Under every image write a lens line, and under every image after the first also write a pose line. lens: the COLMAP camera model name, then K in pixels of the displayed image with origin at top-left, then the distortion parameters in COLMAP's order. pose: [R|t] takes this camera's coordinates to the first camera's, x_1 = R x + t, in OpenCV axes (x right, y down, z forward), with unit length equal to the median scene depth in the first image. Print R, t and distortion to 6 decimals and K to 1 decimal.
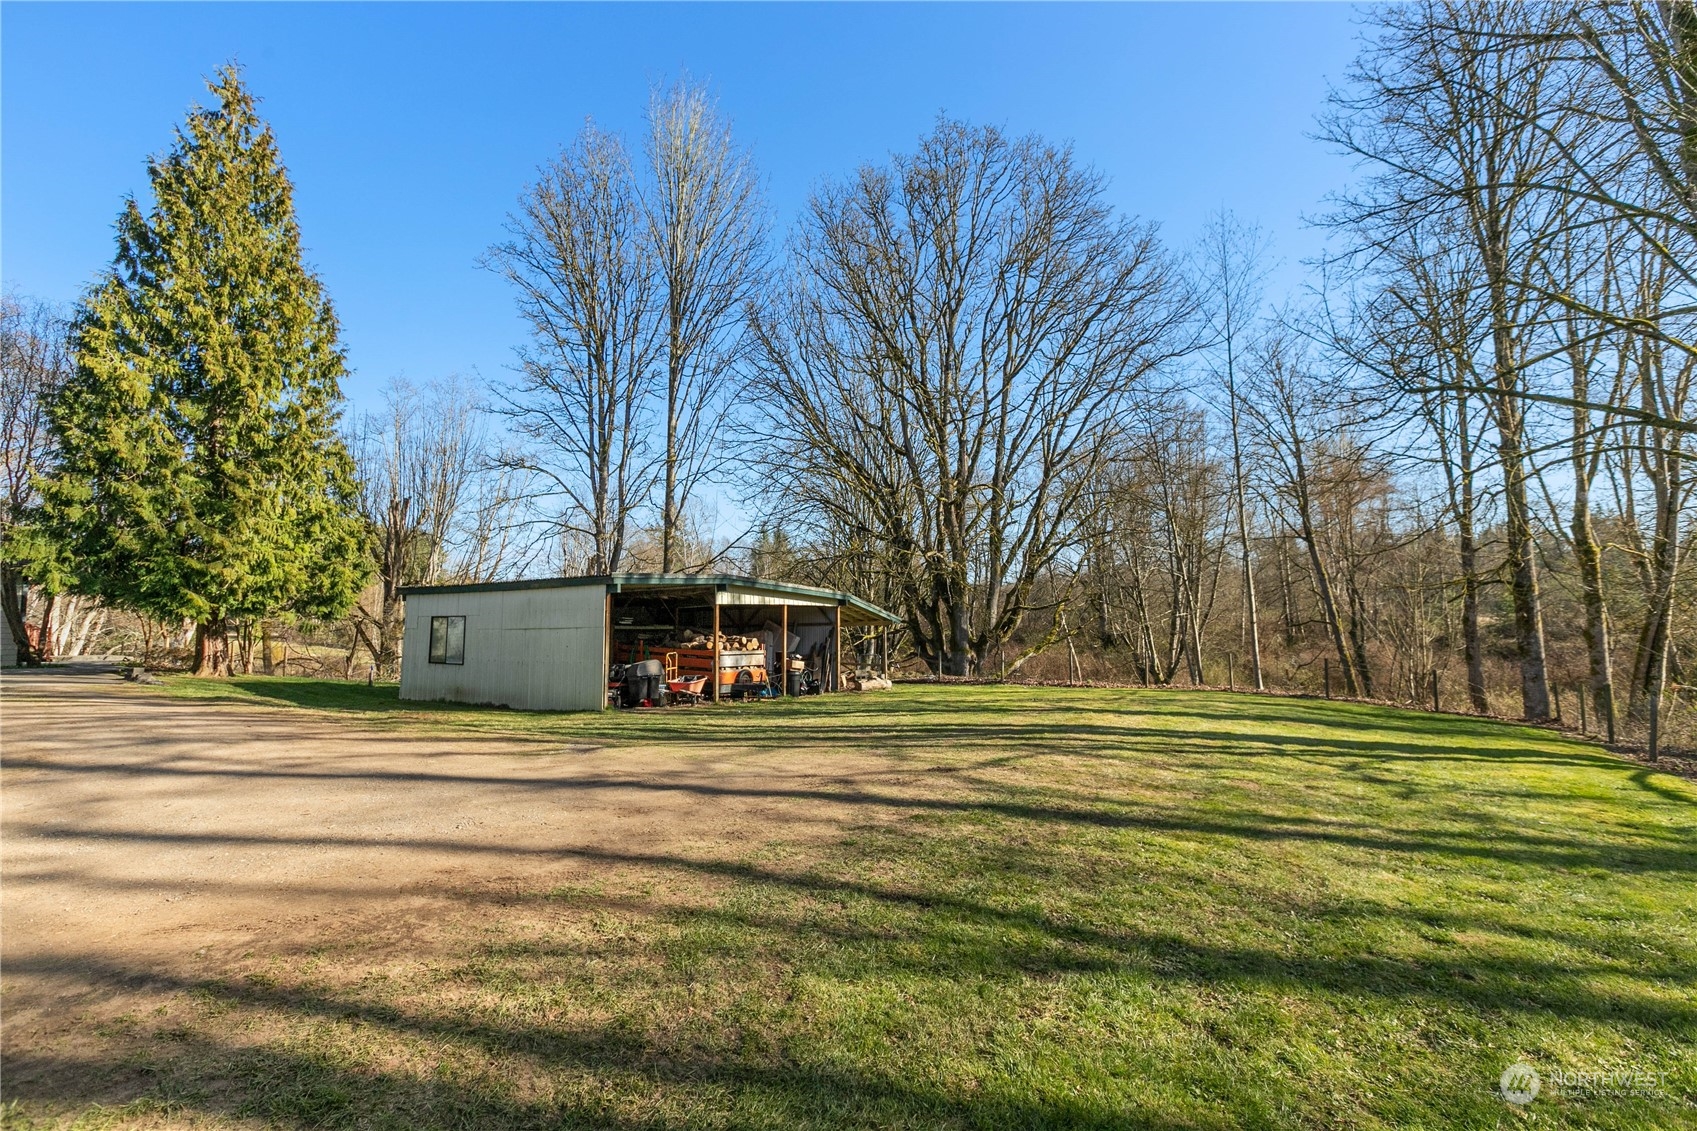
lens RADIAL K [[763.6, 0, 842.0], [0, 763.6, 567.6], [0, 0, 1]] dist [0.001403, 0.000073]
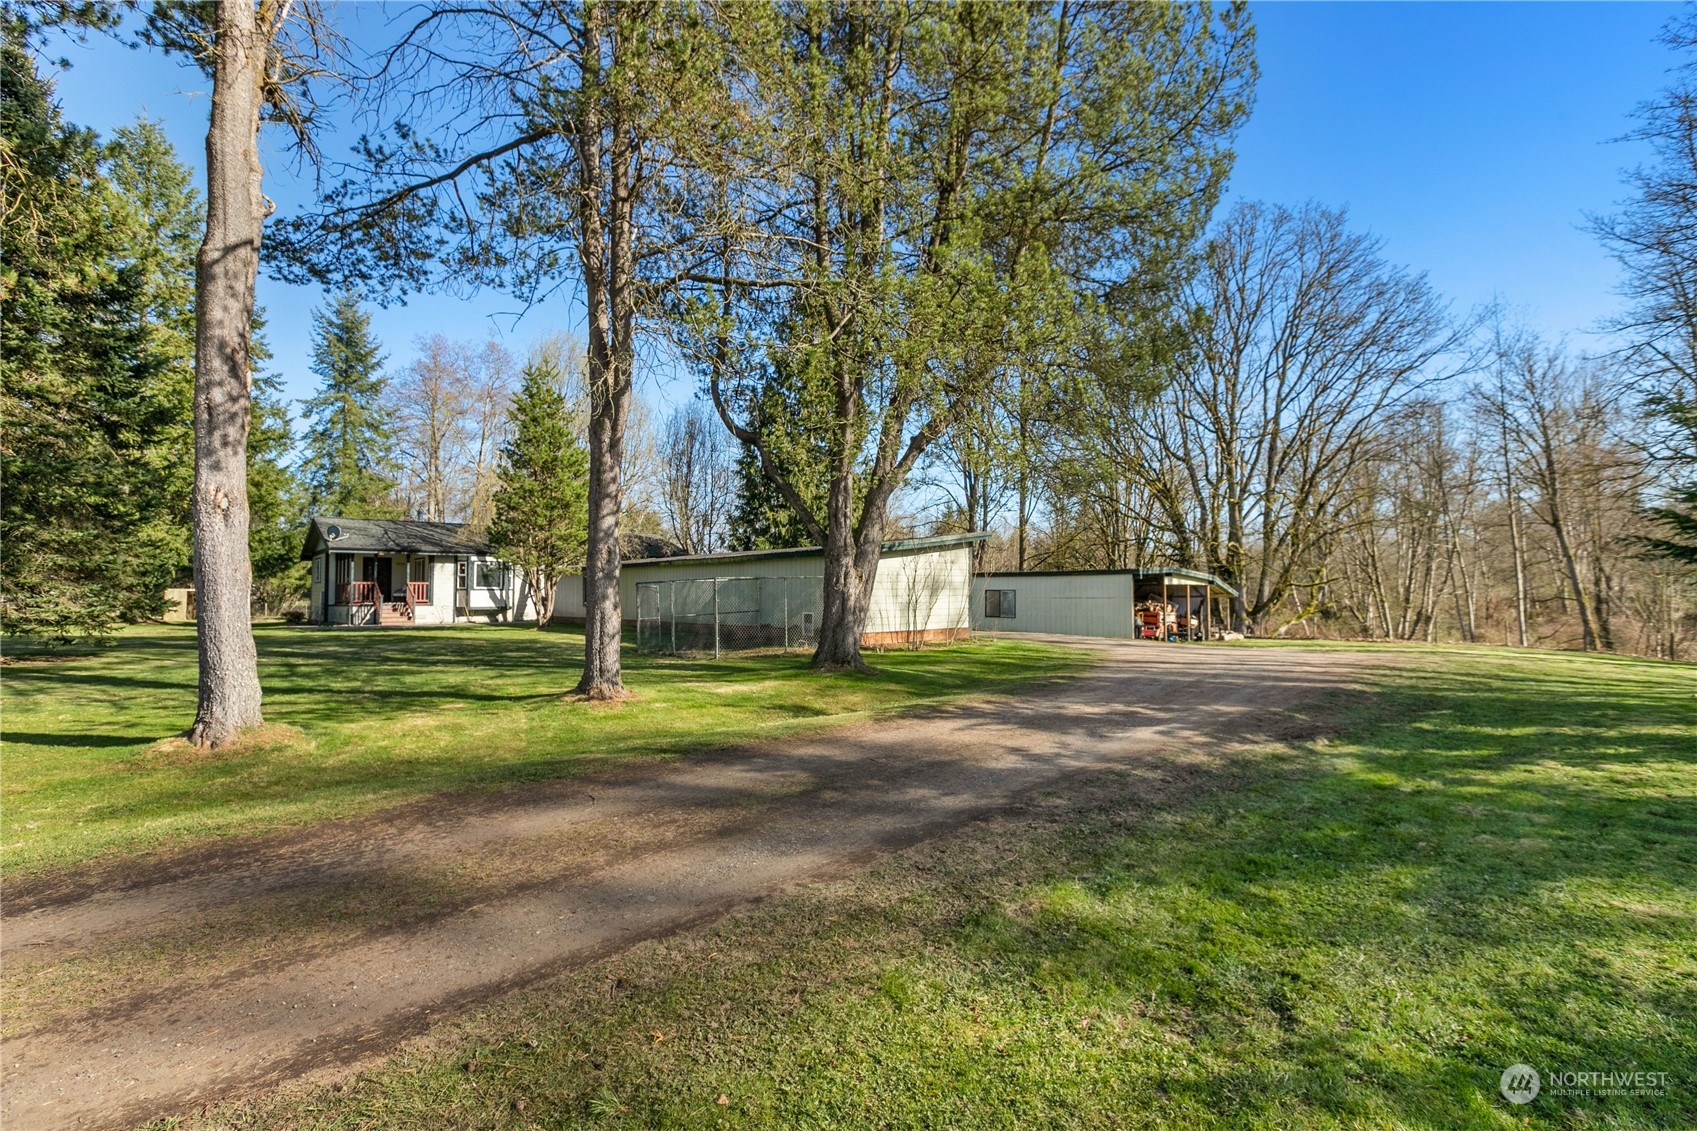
lens RADIAL K [[763.6, 0, 842.0], [0, 763.6, 567.6], [0, 0, 1]] dist [0.001403, 0.000073]
pose [[0.982971, 0.004475, -0.183706, -0.483642], [0.002891, 0.999203, 0.039809, -0.050494], [0.183738, -0.039662, 0.982175, -0.677929]]
